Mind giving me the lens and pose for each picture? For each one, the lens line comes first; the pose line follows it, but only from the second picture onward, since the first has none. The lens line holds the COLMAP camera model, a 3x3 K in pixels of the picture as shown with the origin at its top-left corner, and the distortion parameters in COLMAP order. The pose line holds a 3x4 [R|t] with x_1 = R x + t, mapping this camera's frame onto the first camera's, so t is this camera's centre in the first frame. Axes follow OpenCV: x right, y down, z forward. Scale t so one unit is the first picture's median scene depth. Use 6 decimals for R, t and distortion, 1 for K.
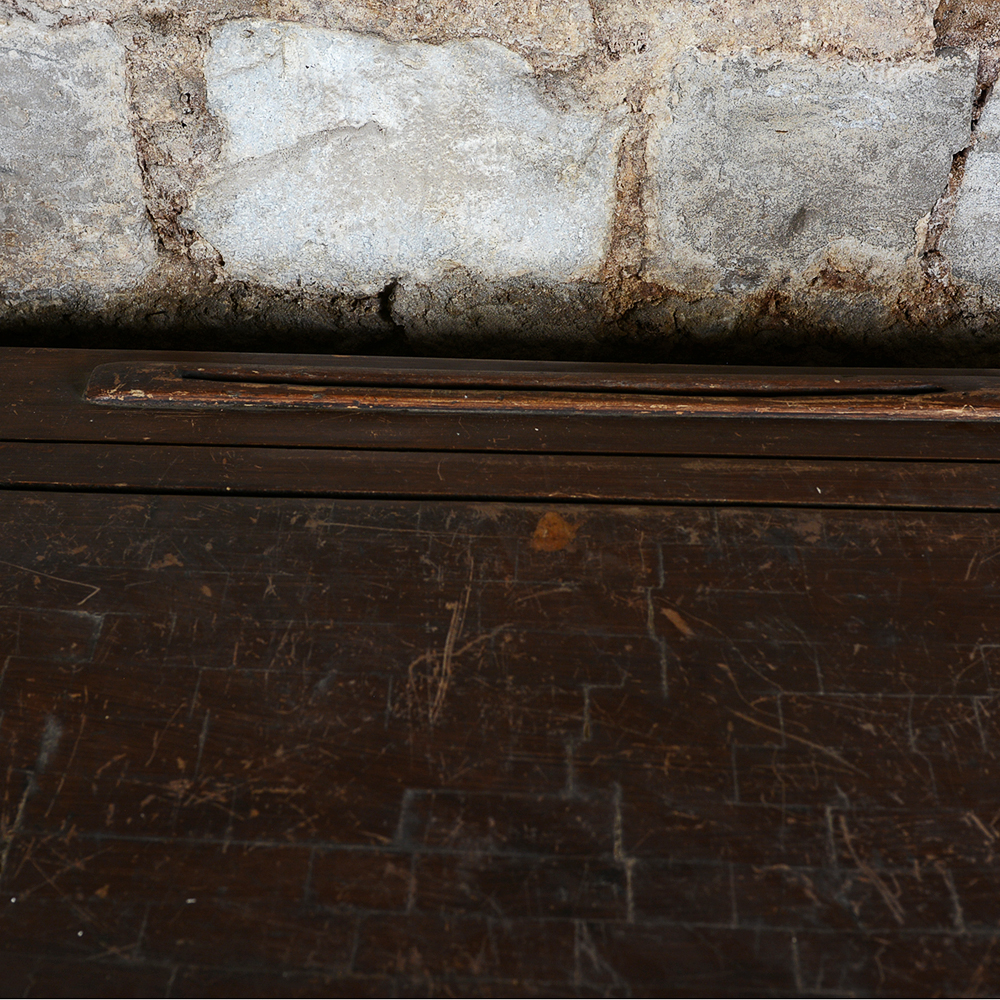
lens RADIAL K [[1840.2, 0, 521.0], [0, 1840.2, 433.2], [0, 0, 1]] dist [-0.040990, 0.007544]
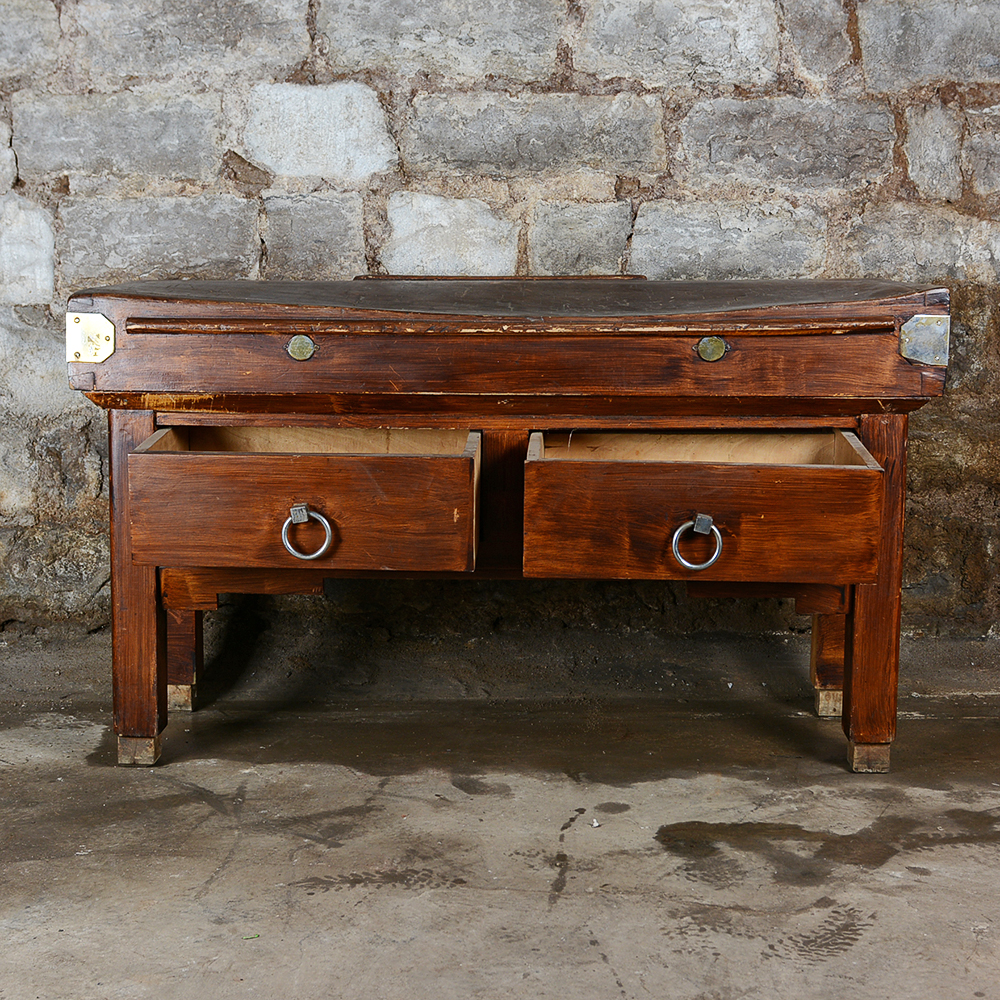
lens RADIAL K [[1710.6, 0, 500.0], [0, 1710.6, 500.0], [0, 0, 1]] dist [-0.055358, 0.007973]
pose [[0.999933, -0.011074, -0.003396, 0.030000], [0.009082, 0.931534, -0.363541, 1.473270], [0.007190, 0.363486, 0.931572, -1.712115]]
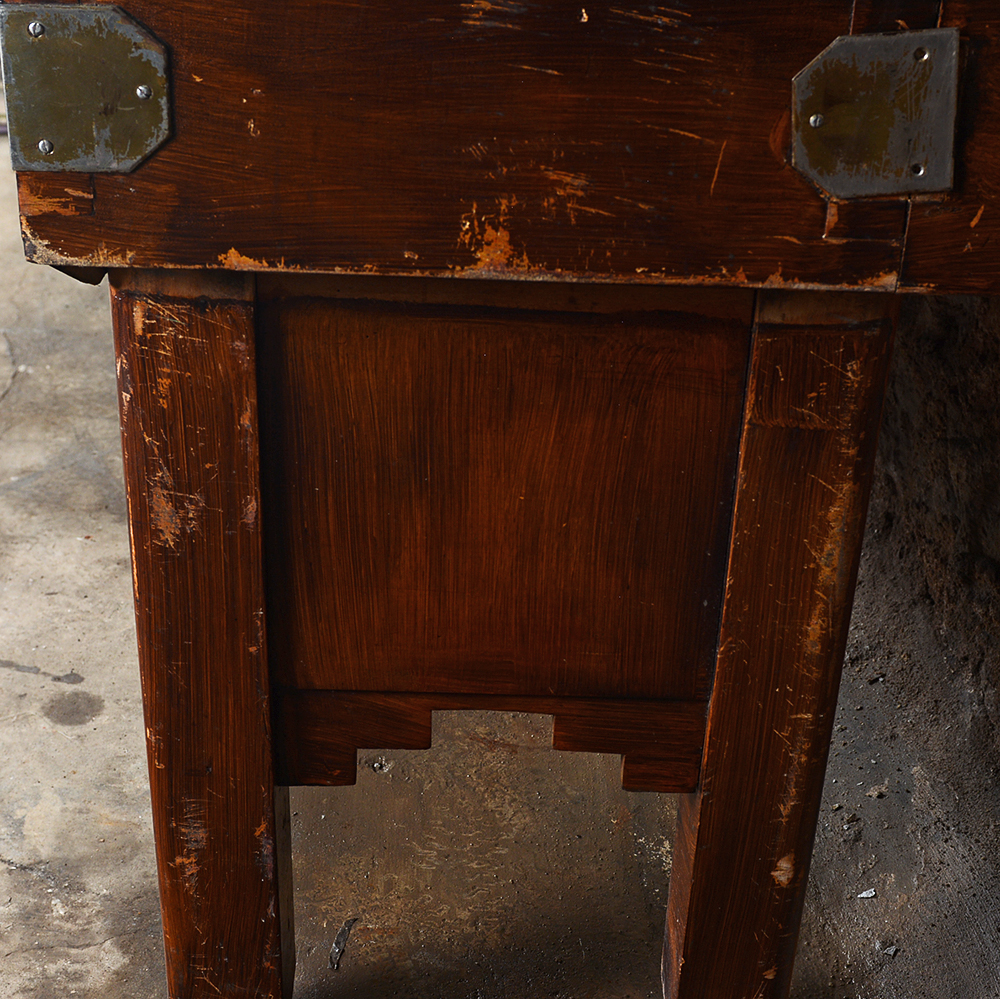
lens RADIAL K [[1710.6, 0, 500.0], [0, 1710.6, 499.5], [0, 0, 1]] dist [-0.055358, 0.007973]
pose [[0.050332, 0.468731, -0.881906, 1.486995], [-0.532527, 0.759623, 0.373346, 0.036119], [0.844915, 0.450847, 0.287845, 0.664555]]
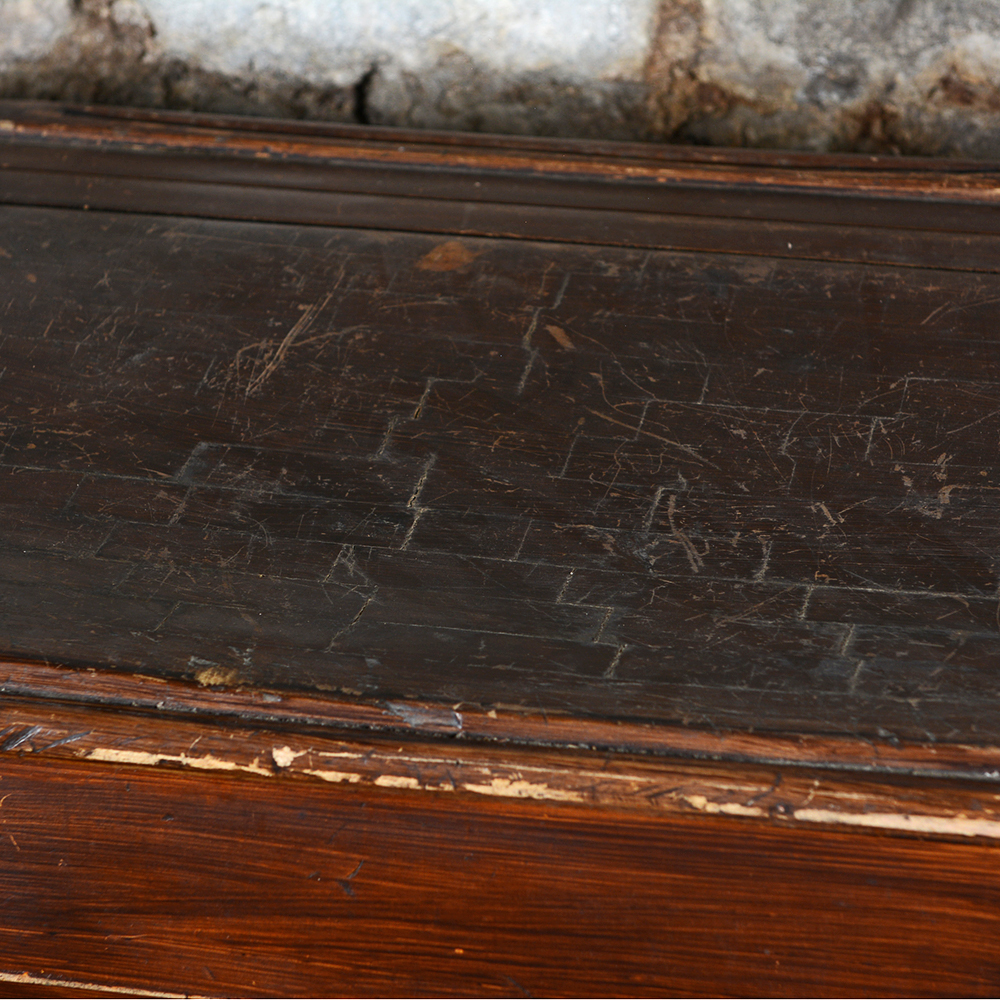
lens RADIAL K [[4232.9, 0, 500.0], [0, 4232.9, 500.0], [0, 0, 1]] dist [0.134312, -0.236360]
pose [[0.982492, 0.062444, -0.175528, 0.348407], [-0.088409, 0.985586, -0.144236, 0.396029], [0.163991, 0.157229, 0.973851, -0.771812]]
